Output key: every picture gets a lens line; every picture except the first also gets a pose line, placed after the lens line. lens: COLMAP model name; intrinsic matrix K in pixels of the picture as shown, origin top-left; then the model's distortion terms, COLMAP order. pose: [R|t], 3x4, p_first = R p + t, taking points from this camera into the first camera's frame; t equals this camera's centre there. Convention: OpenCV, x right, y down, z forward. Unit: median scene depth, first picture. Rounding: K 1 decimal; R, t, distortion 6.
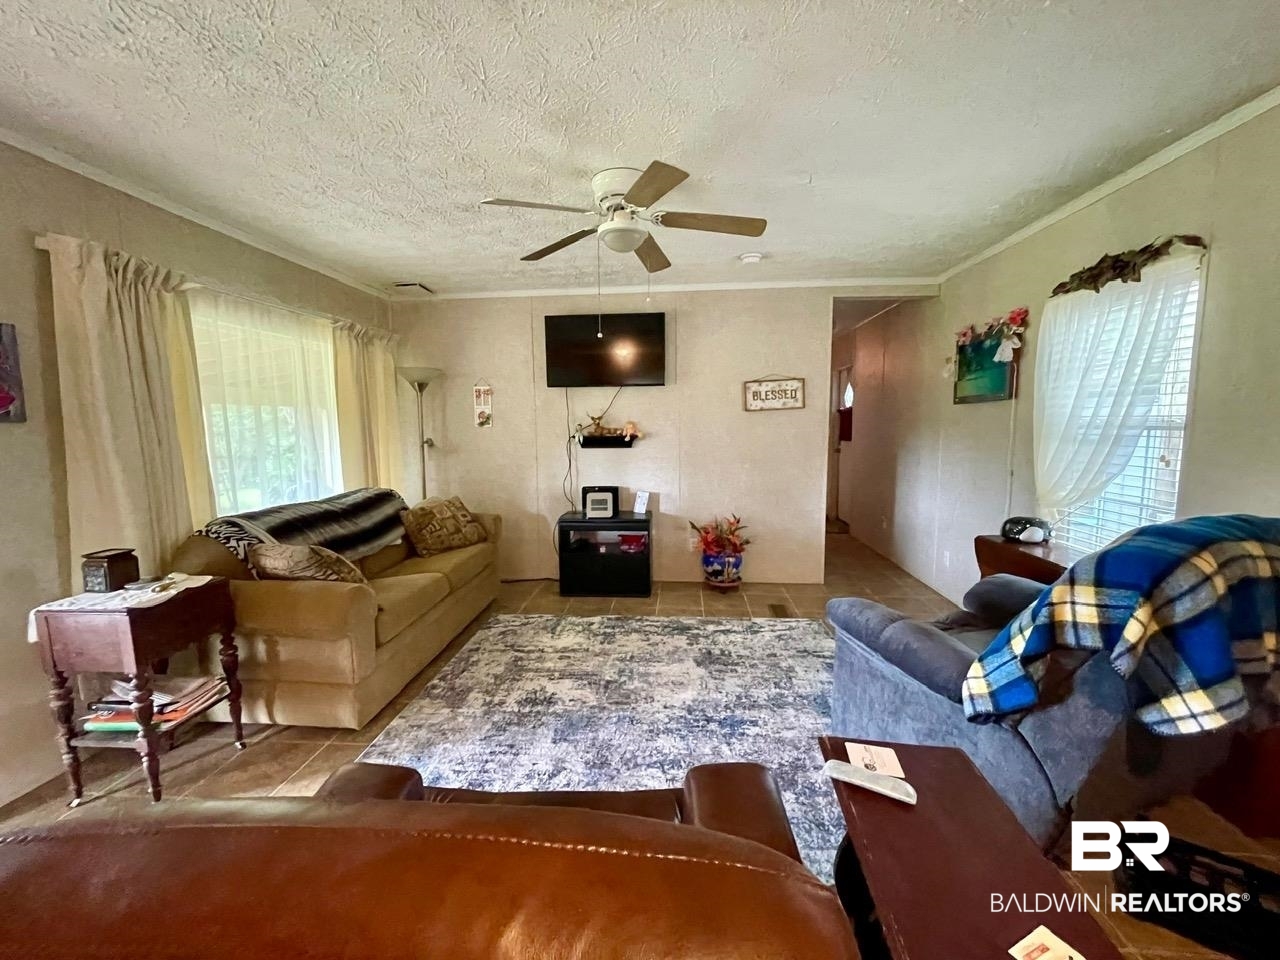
lens RADIAL K [[515.9, 0, 637.6], [0, 515.9, 476.9], [0, 0, 1]] dist [-0.006918, 0.003019]
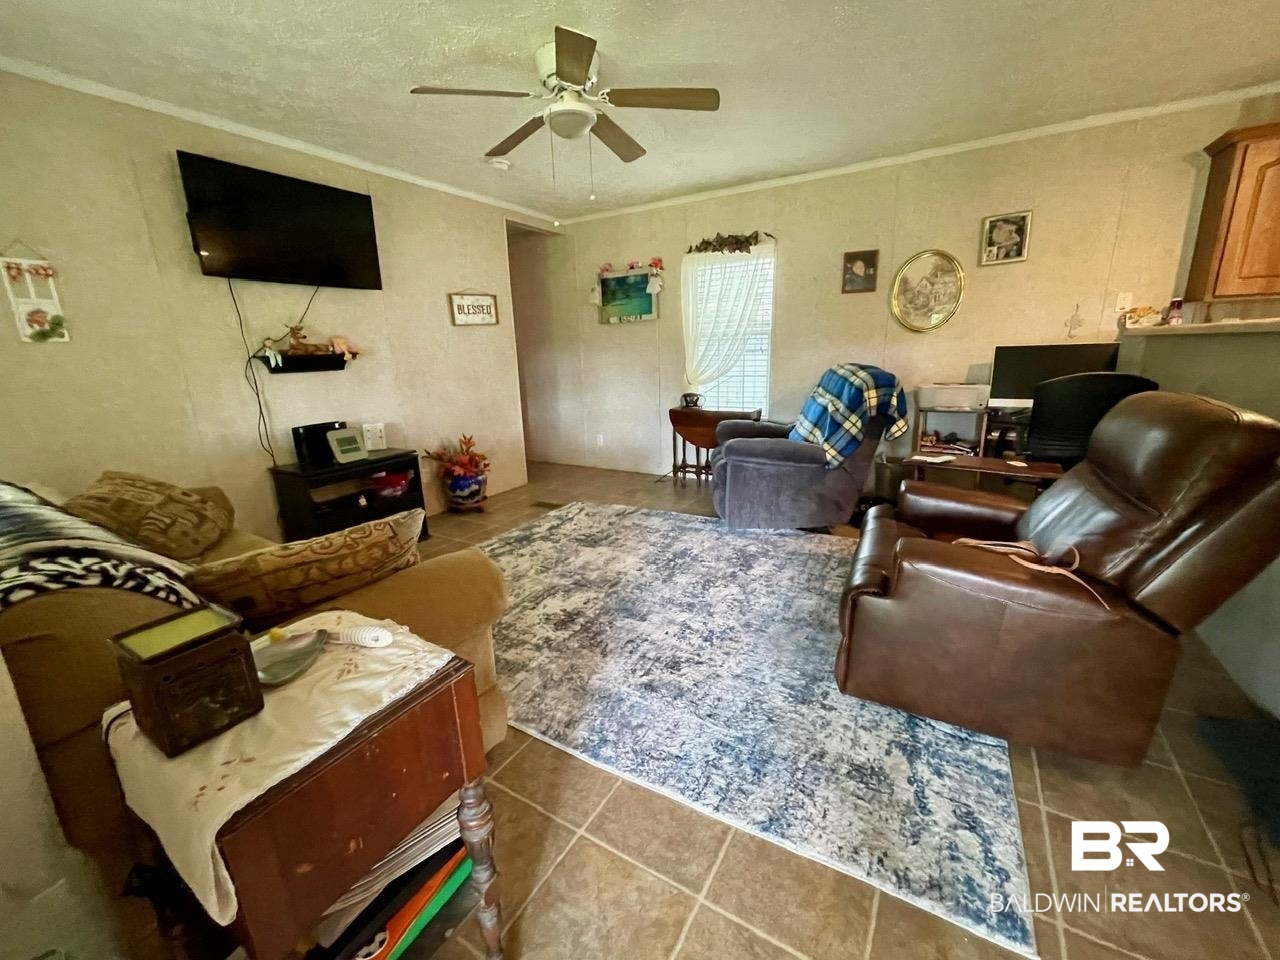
lens RADIAL K [[515.9, 0, 637.6], [0, 515.9, 476.9], [0, 0, 1]] dist [-0.006918, 0.003019]
pose [[0.448235, -0.220730, 0.866235, -0.686605], [0.120880, 0.975101, 0.185922, 0.012915], [-0.885705, 0.021374, 0.463756, 0.333644]]
